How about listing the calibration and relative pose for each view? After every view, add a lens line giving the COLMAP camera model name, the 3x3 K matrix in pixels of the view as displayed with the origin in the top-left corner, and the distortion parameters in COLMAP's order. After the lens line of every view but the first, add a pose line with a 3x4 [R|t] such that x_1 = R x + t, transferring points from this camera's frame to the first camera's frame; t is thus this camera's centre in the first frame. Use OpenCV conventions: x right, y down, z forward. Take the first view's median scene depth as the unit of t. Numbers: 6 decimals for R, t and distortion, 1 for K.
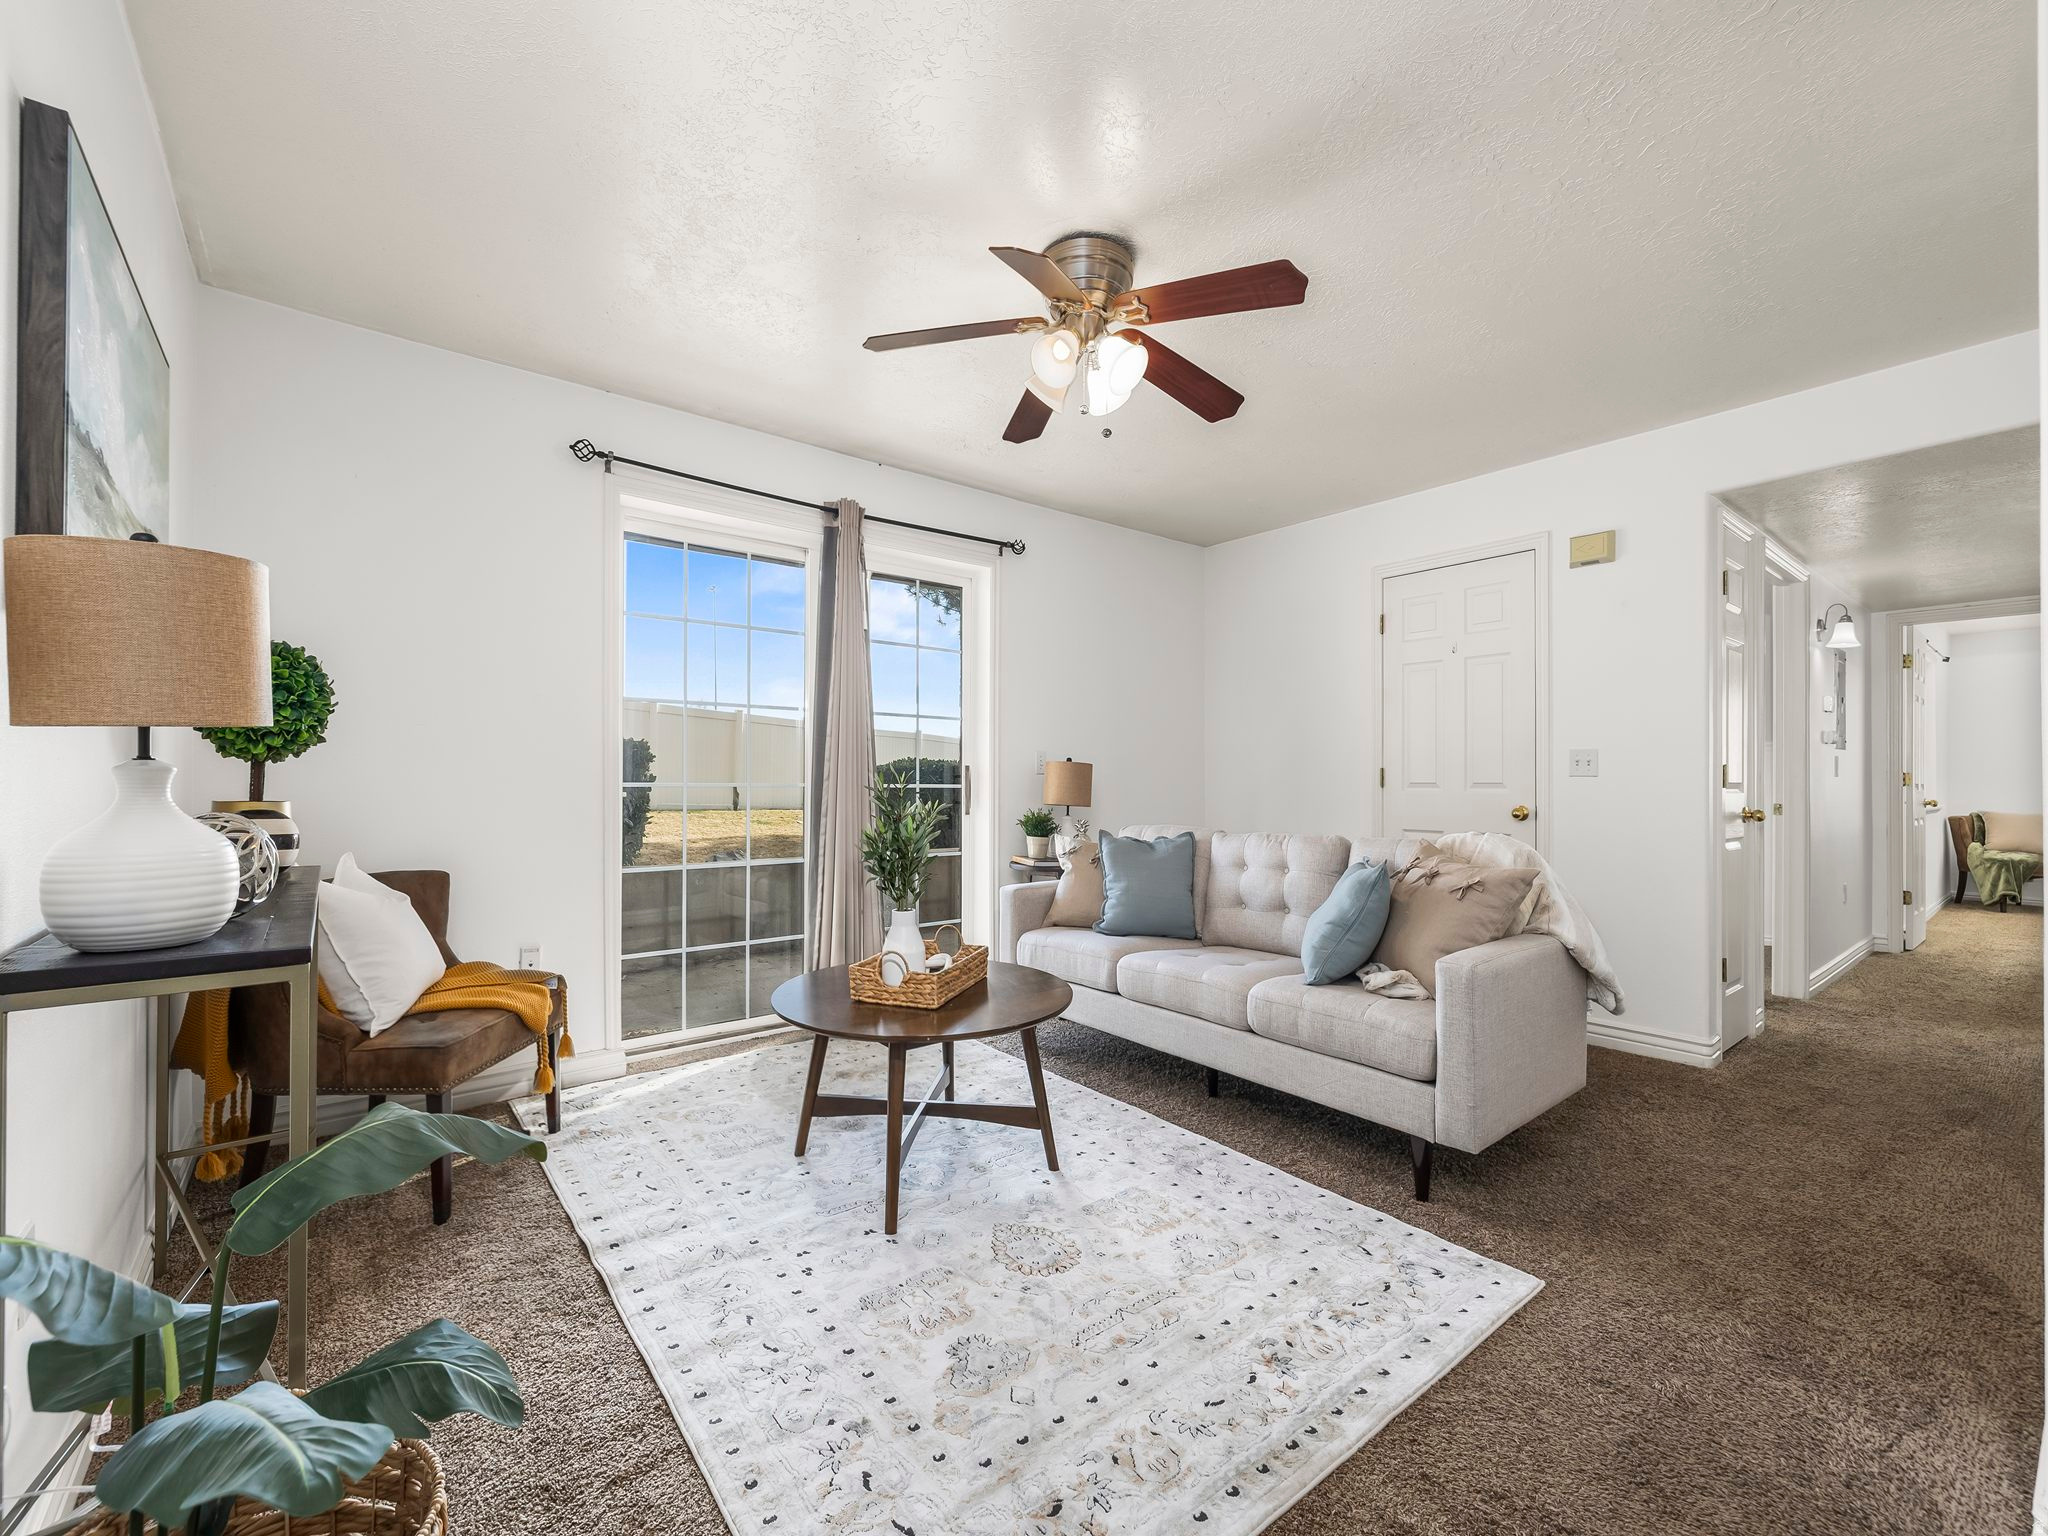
lens RADIAL K [[878.3, 0, 1008.5], [0, 878.3, 768.9], [0, 0, 1]] dist [-0.001126, 0.000295]
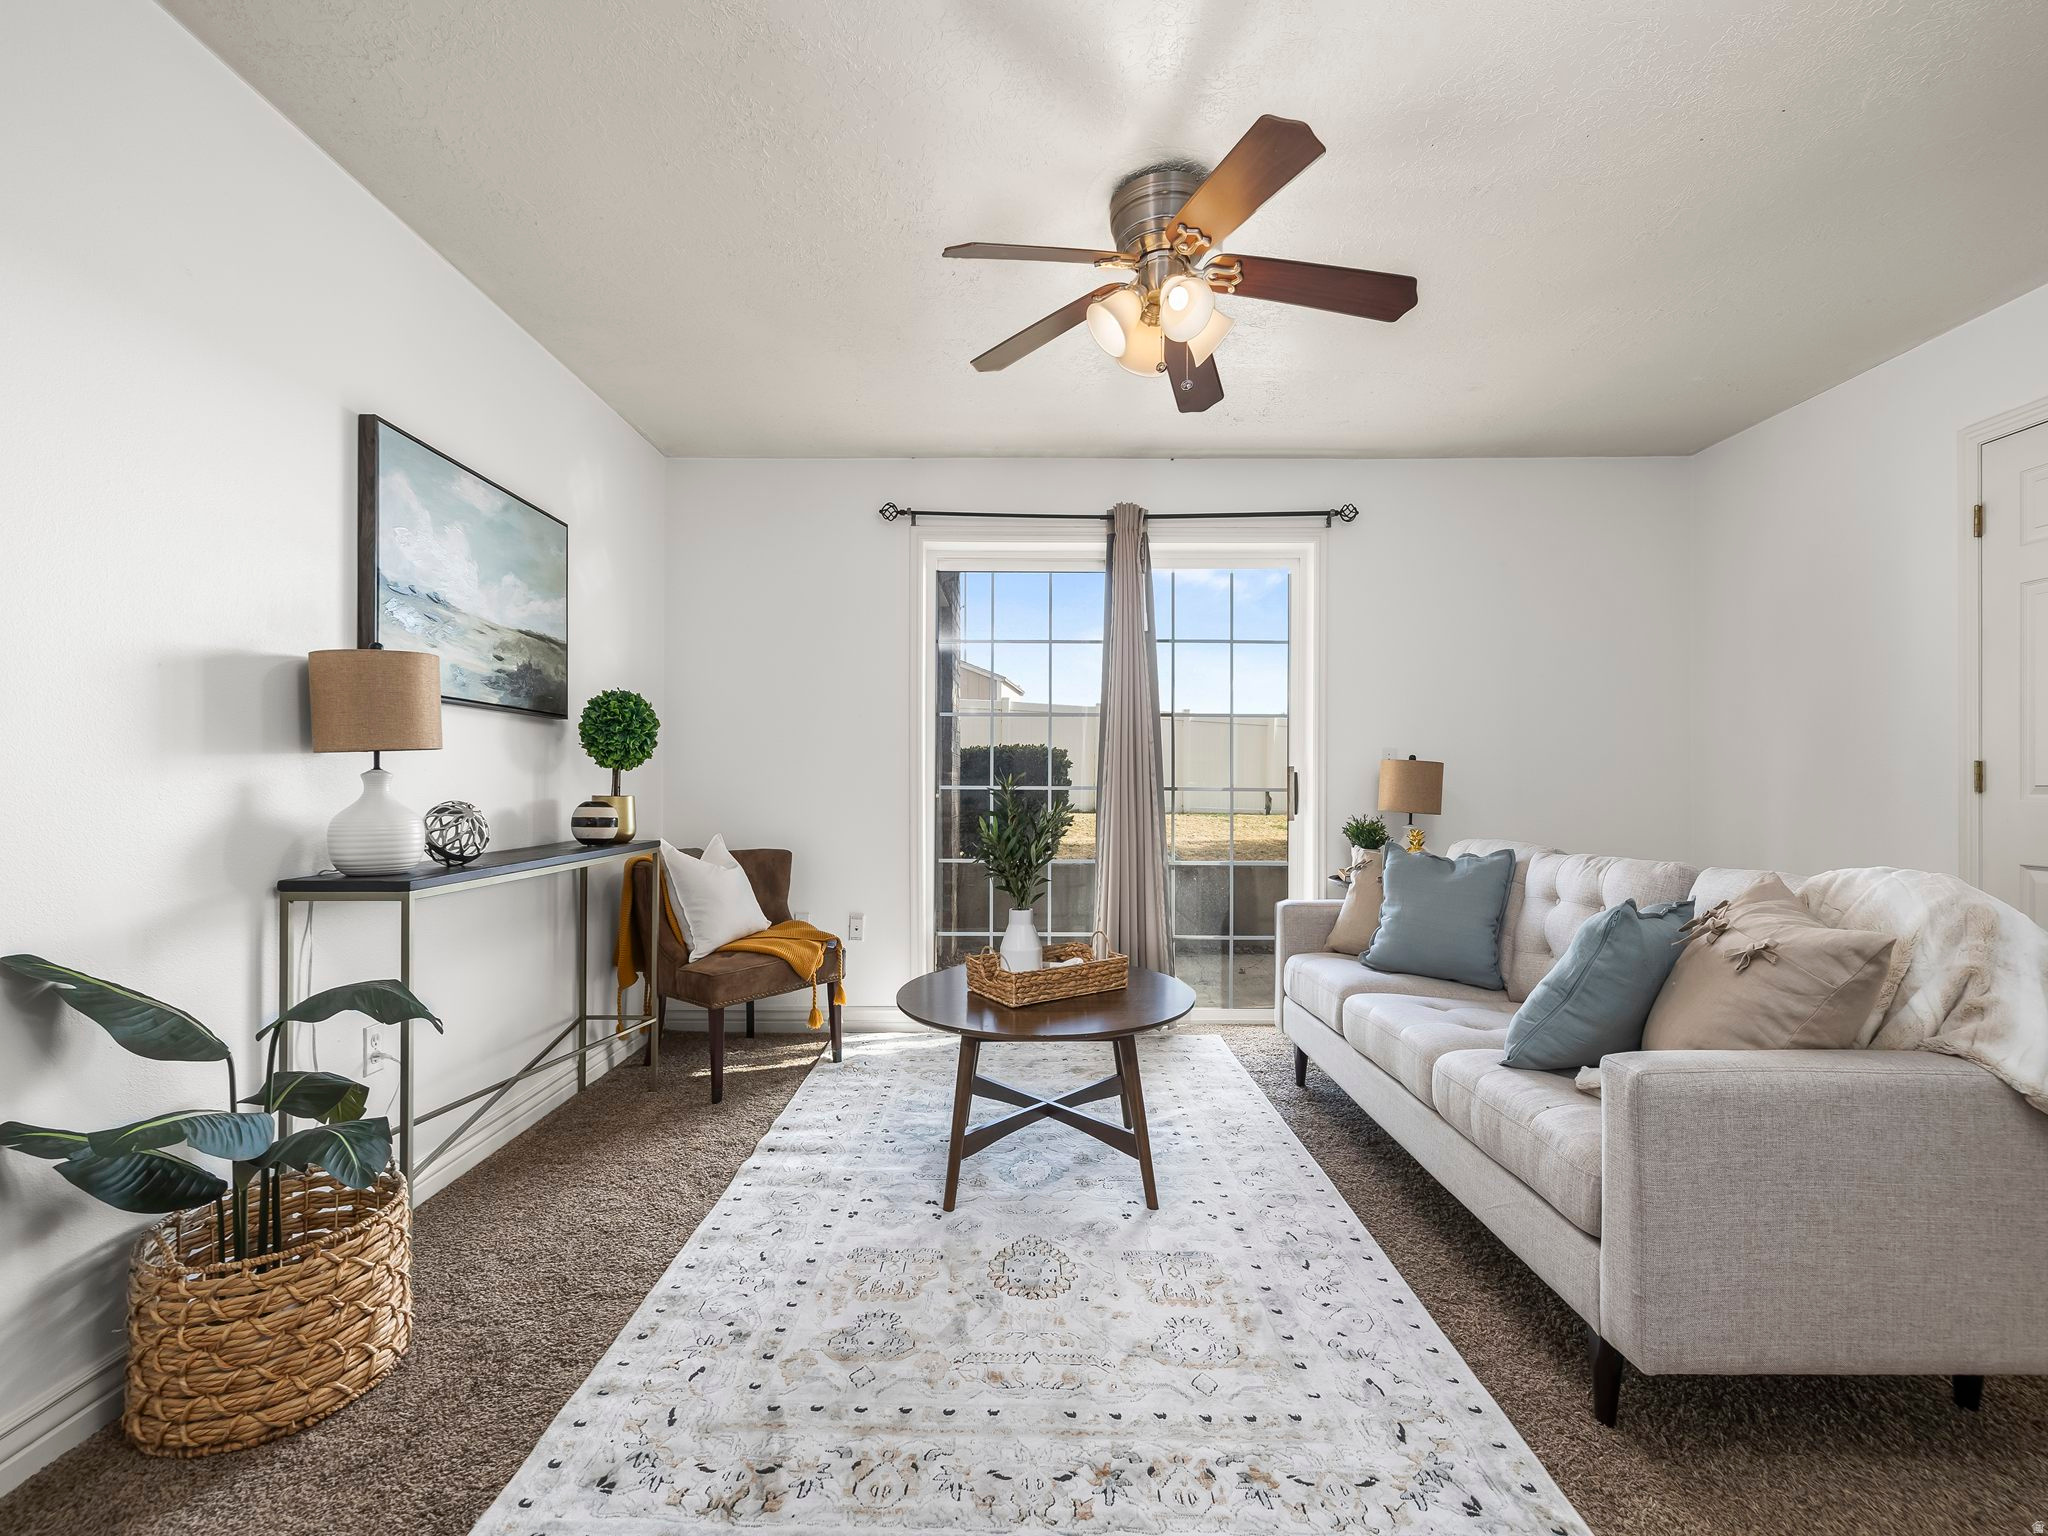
lens RADIAL K [[878.3, 0, 1017.4], [0, 878.3, 779.3], [0, 0, 1]] dist [-0.001126, 0.000295]
pose [[0.771373, -0.005626, -0.636358, 0.524038], [0.009002, 0.999957, 0.002072, 0.008153], [0.636320, -0.007326, 0.771391, 0.209560]]
